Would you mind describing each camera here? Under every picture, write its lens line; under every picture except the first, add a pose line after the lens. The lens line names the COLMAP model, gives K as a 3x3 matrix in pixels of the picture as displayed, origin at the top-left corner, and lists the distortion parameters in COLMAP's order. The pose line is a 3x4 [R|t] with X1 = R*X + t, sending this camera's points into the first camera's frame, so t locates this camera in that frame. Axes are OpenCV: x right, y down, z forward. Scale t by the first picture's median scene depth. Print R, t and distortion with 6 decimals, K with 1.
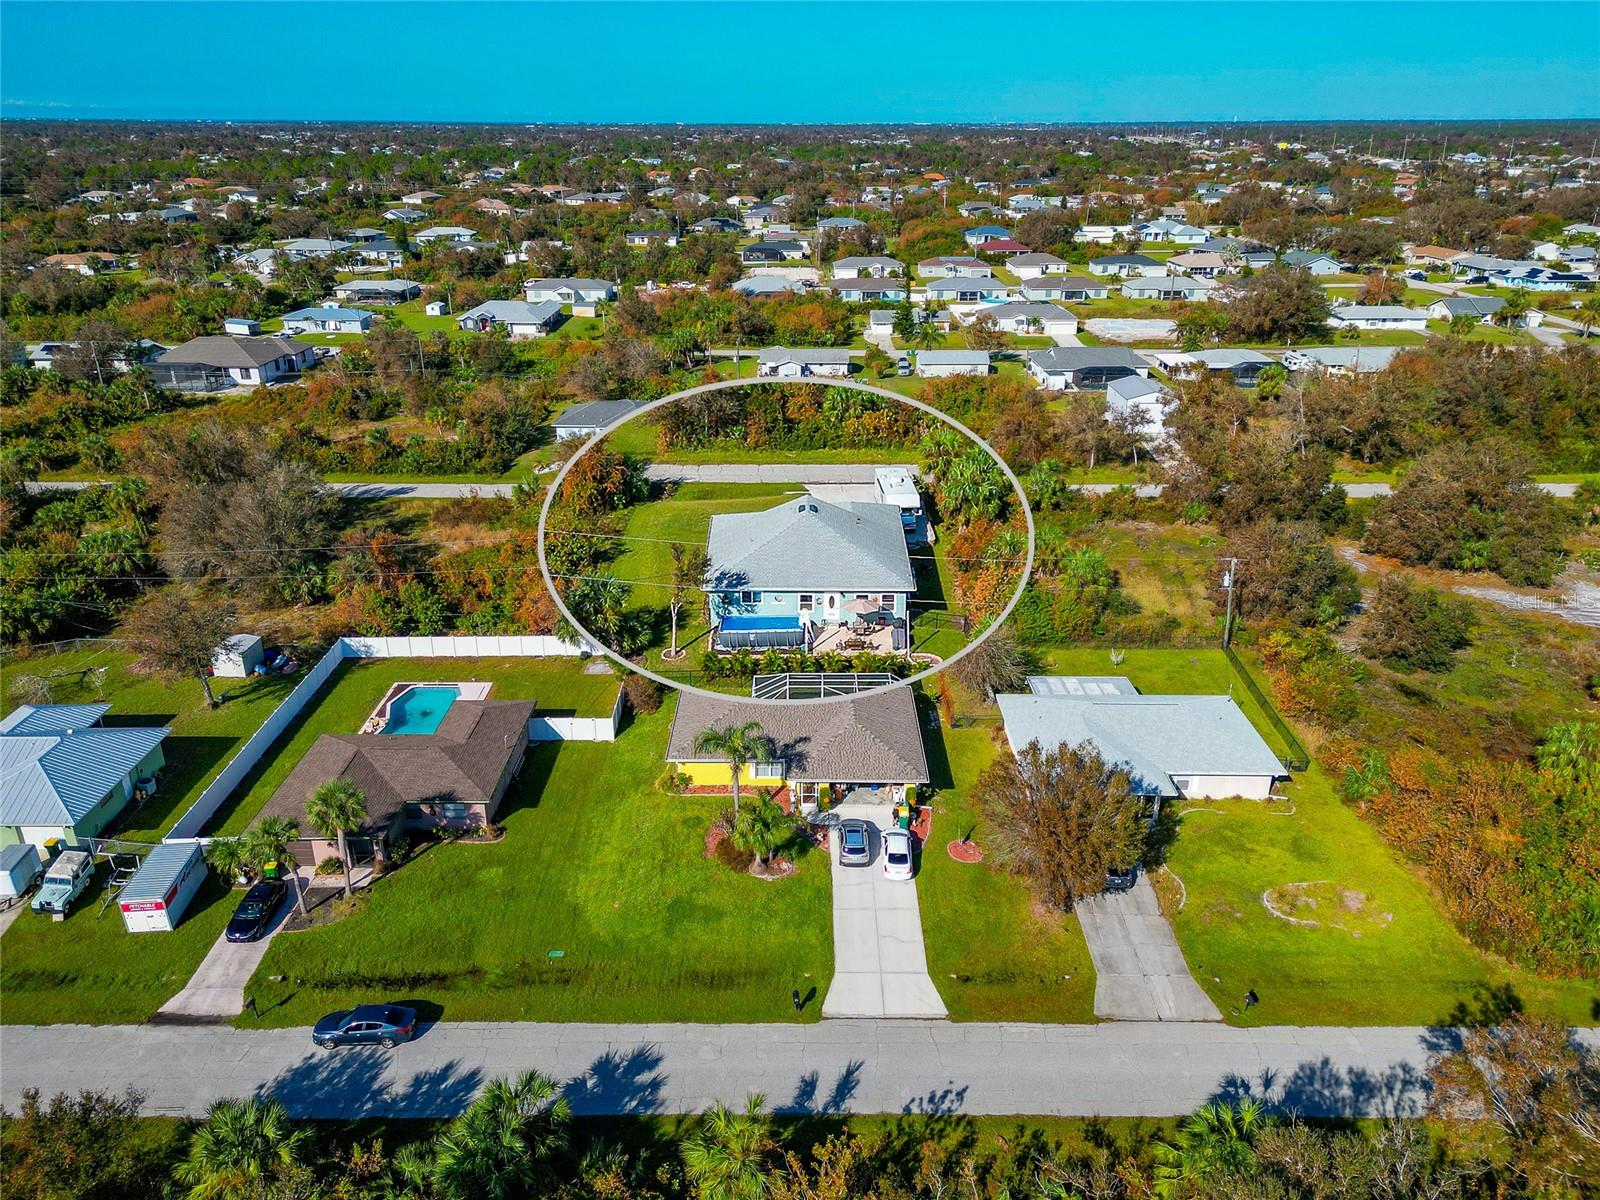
lens RADIAL K [[1202.9, 0, 800.0], [0, 1202.9, 600.0], [0, 0, 1]] dist [0.089720, -0.103719]
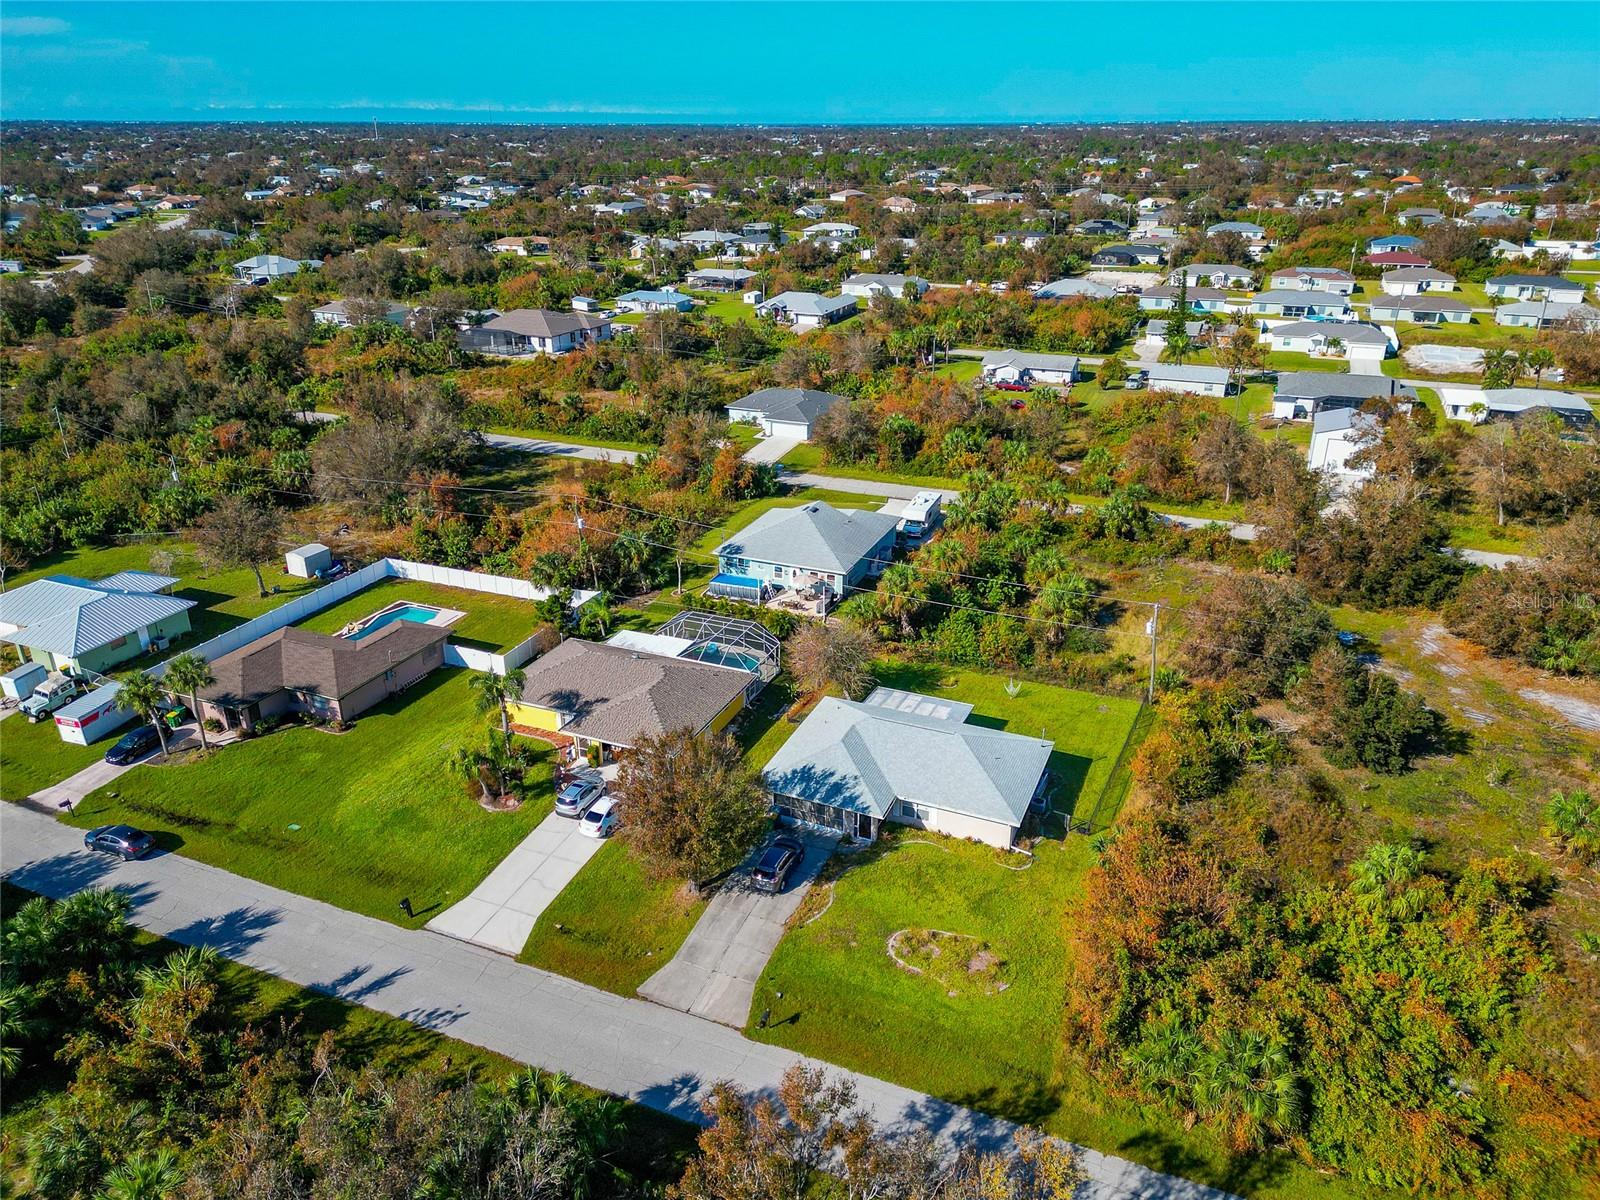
lens RADIAL K [[1202.9, 0, 800.0], [0, 1202.9, 600.0], [0, 0, 1]] dist [0.089720, -0.103719]
pose [[0.911879, 0.149215, -0.382376, 0.338628], [-0.149171, 0.988358, 0.029949, -0.018297], [0.382393, 0.029729, 0.923521, 0.043426]]
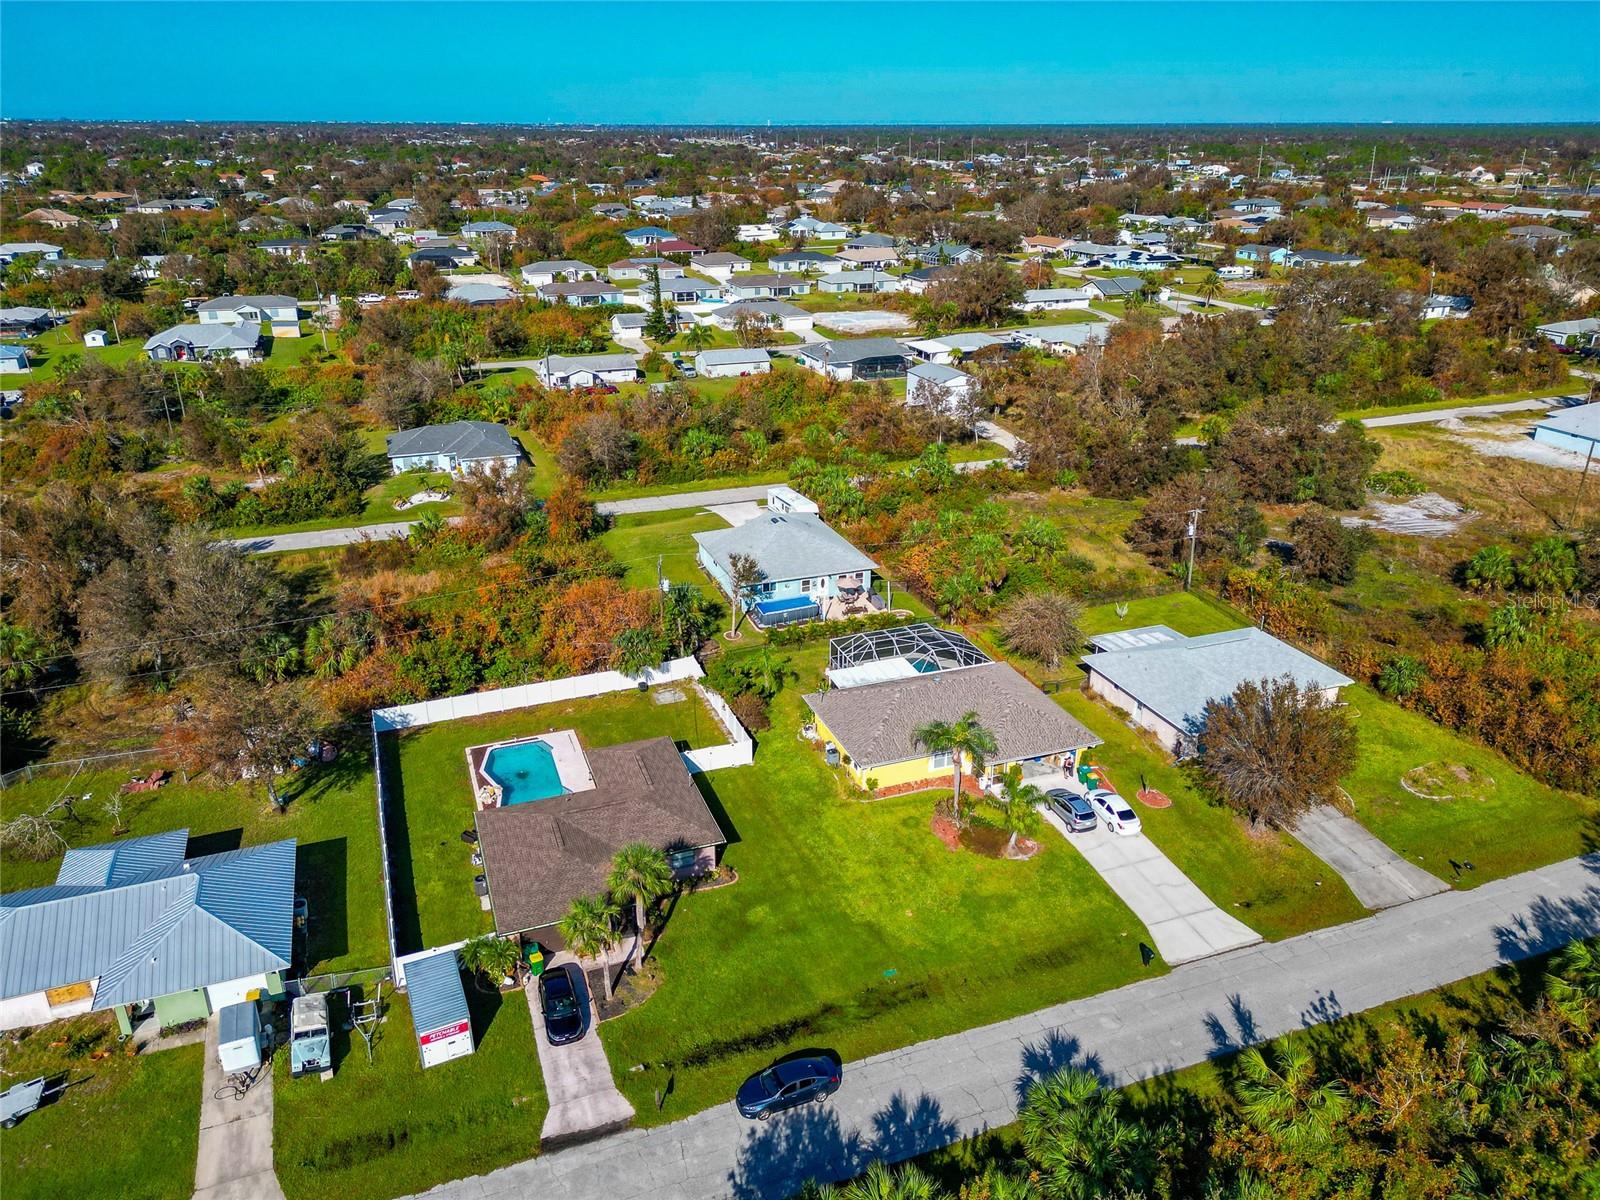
lens RADIAL K [[1202.9, 0, 800.0], [0, 1202.9, 600.0], [0, 0, 1]] dist [0.089720, -0.103719]
pose [[0.928340, -0.134935, 0.346379, -0.287755], [0.135118, 0.990545, 0.023741, -0.020624], [-0.346307, 0.024762, 0.937794, 0.048937]]
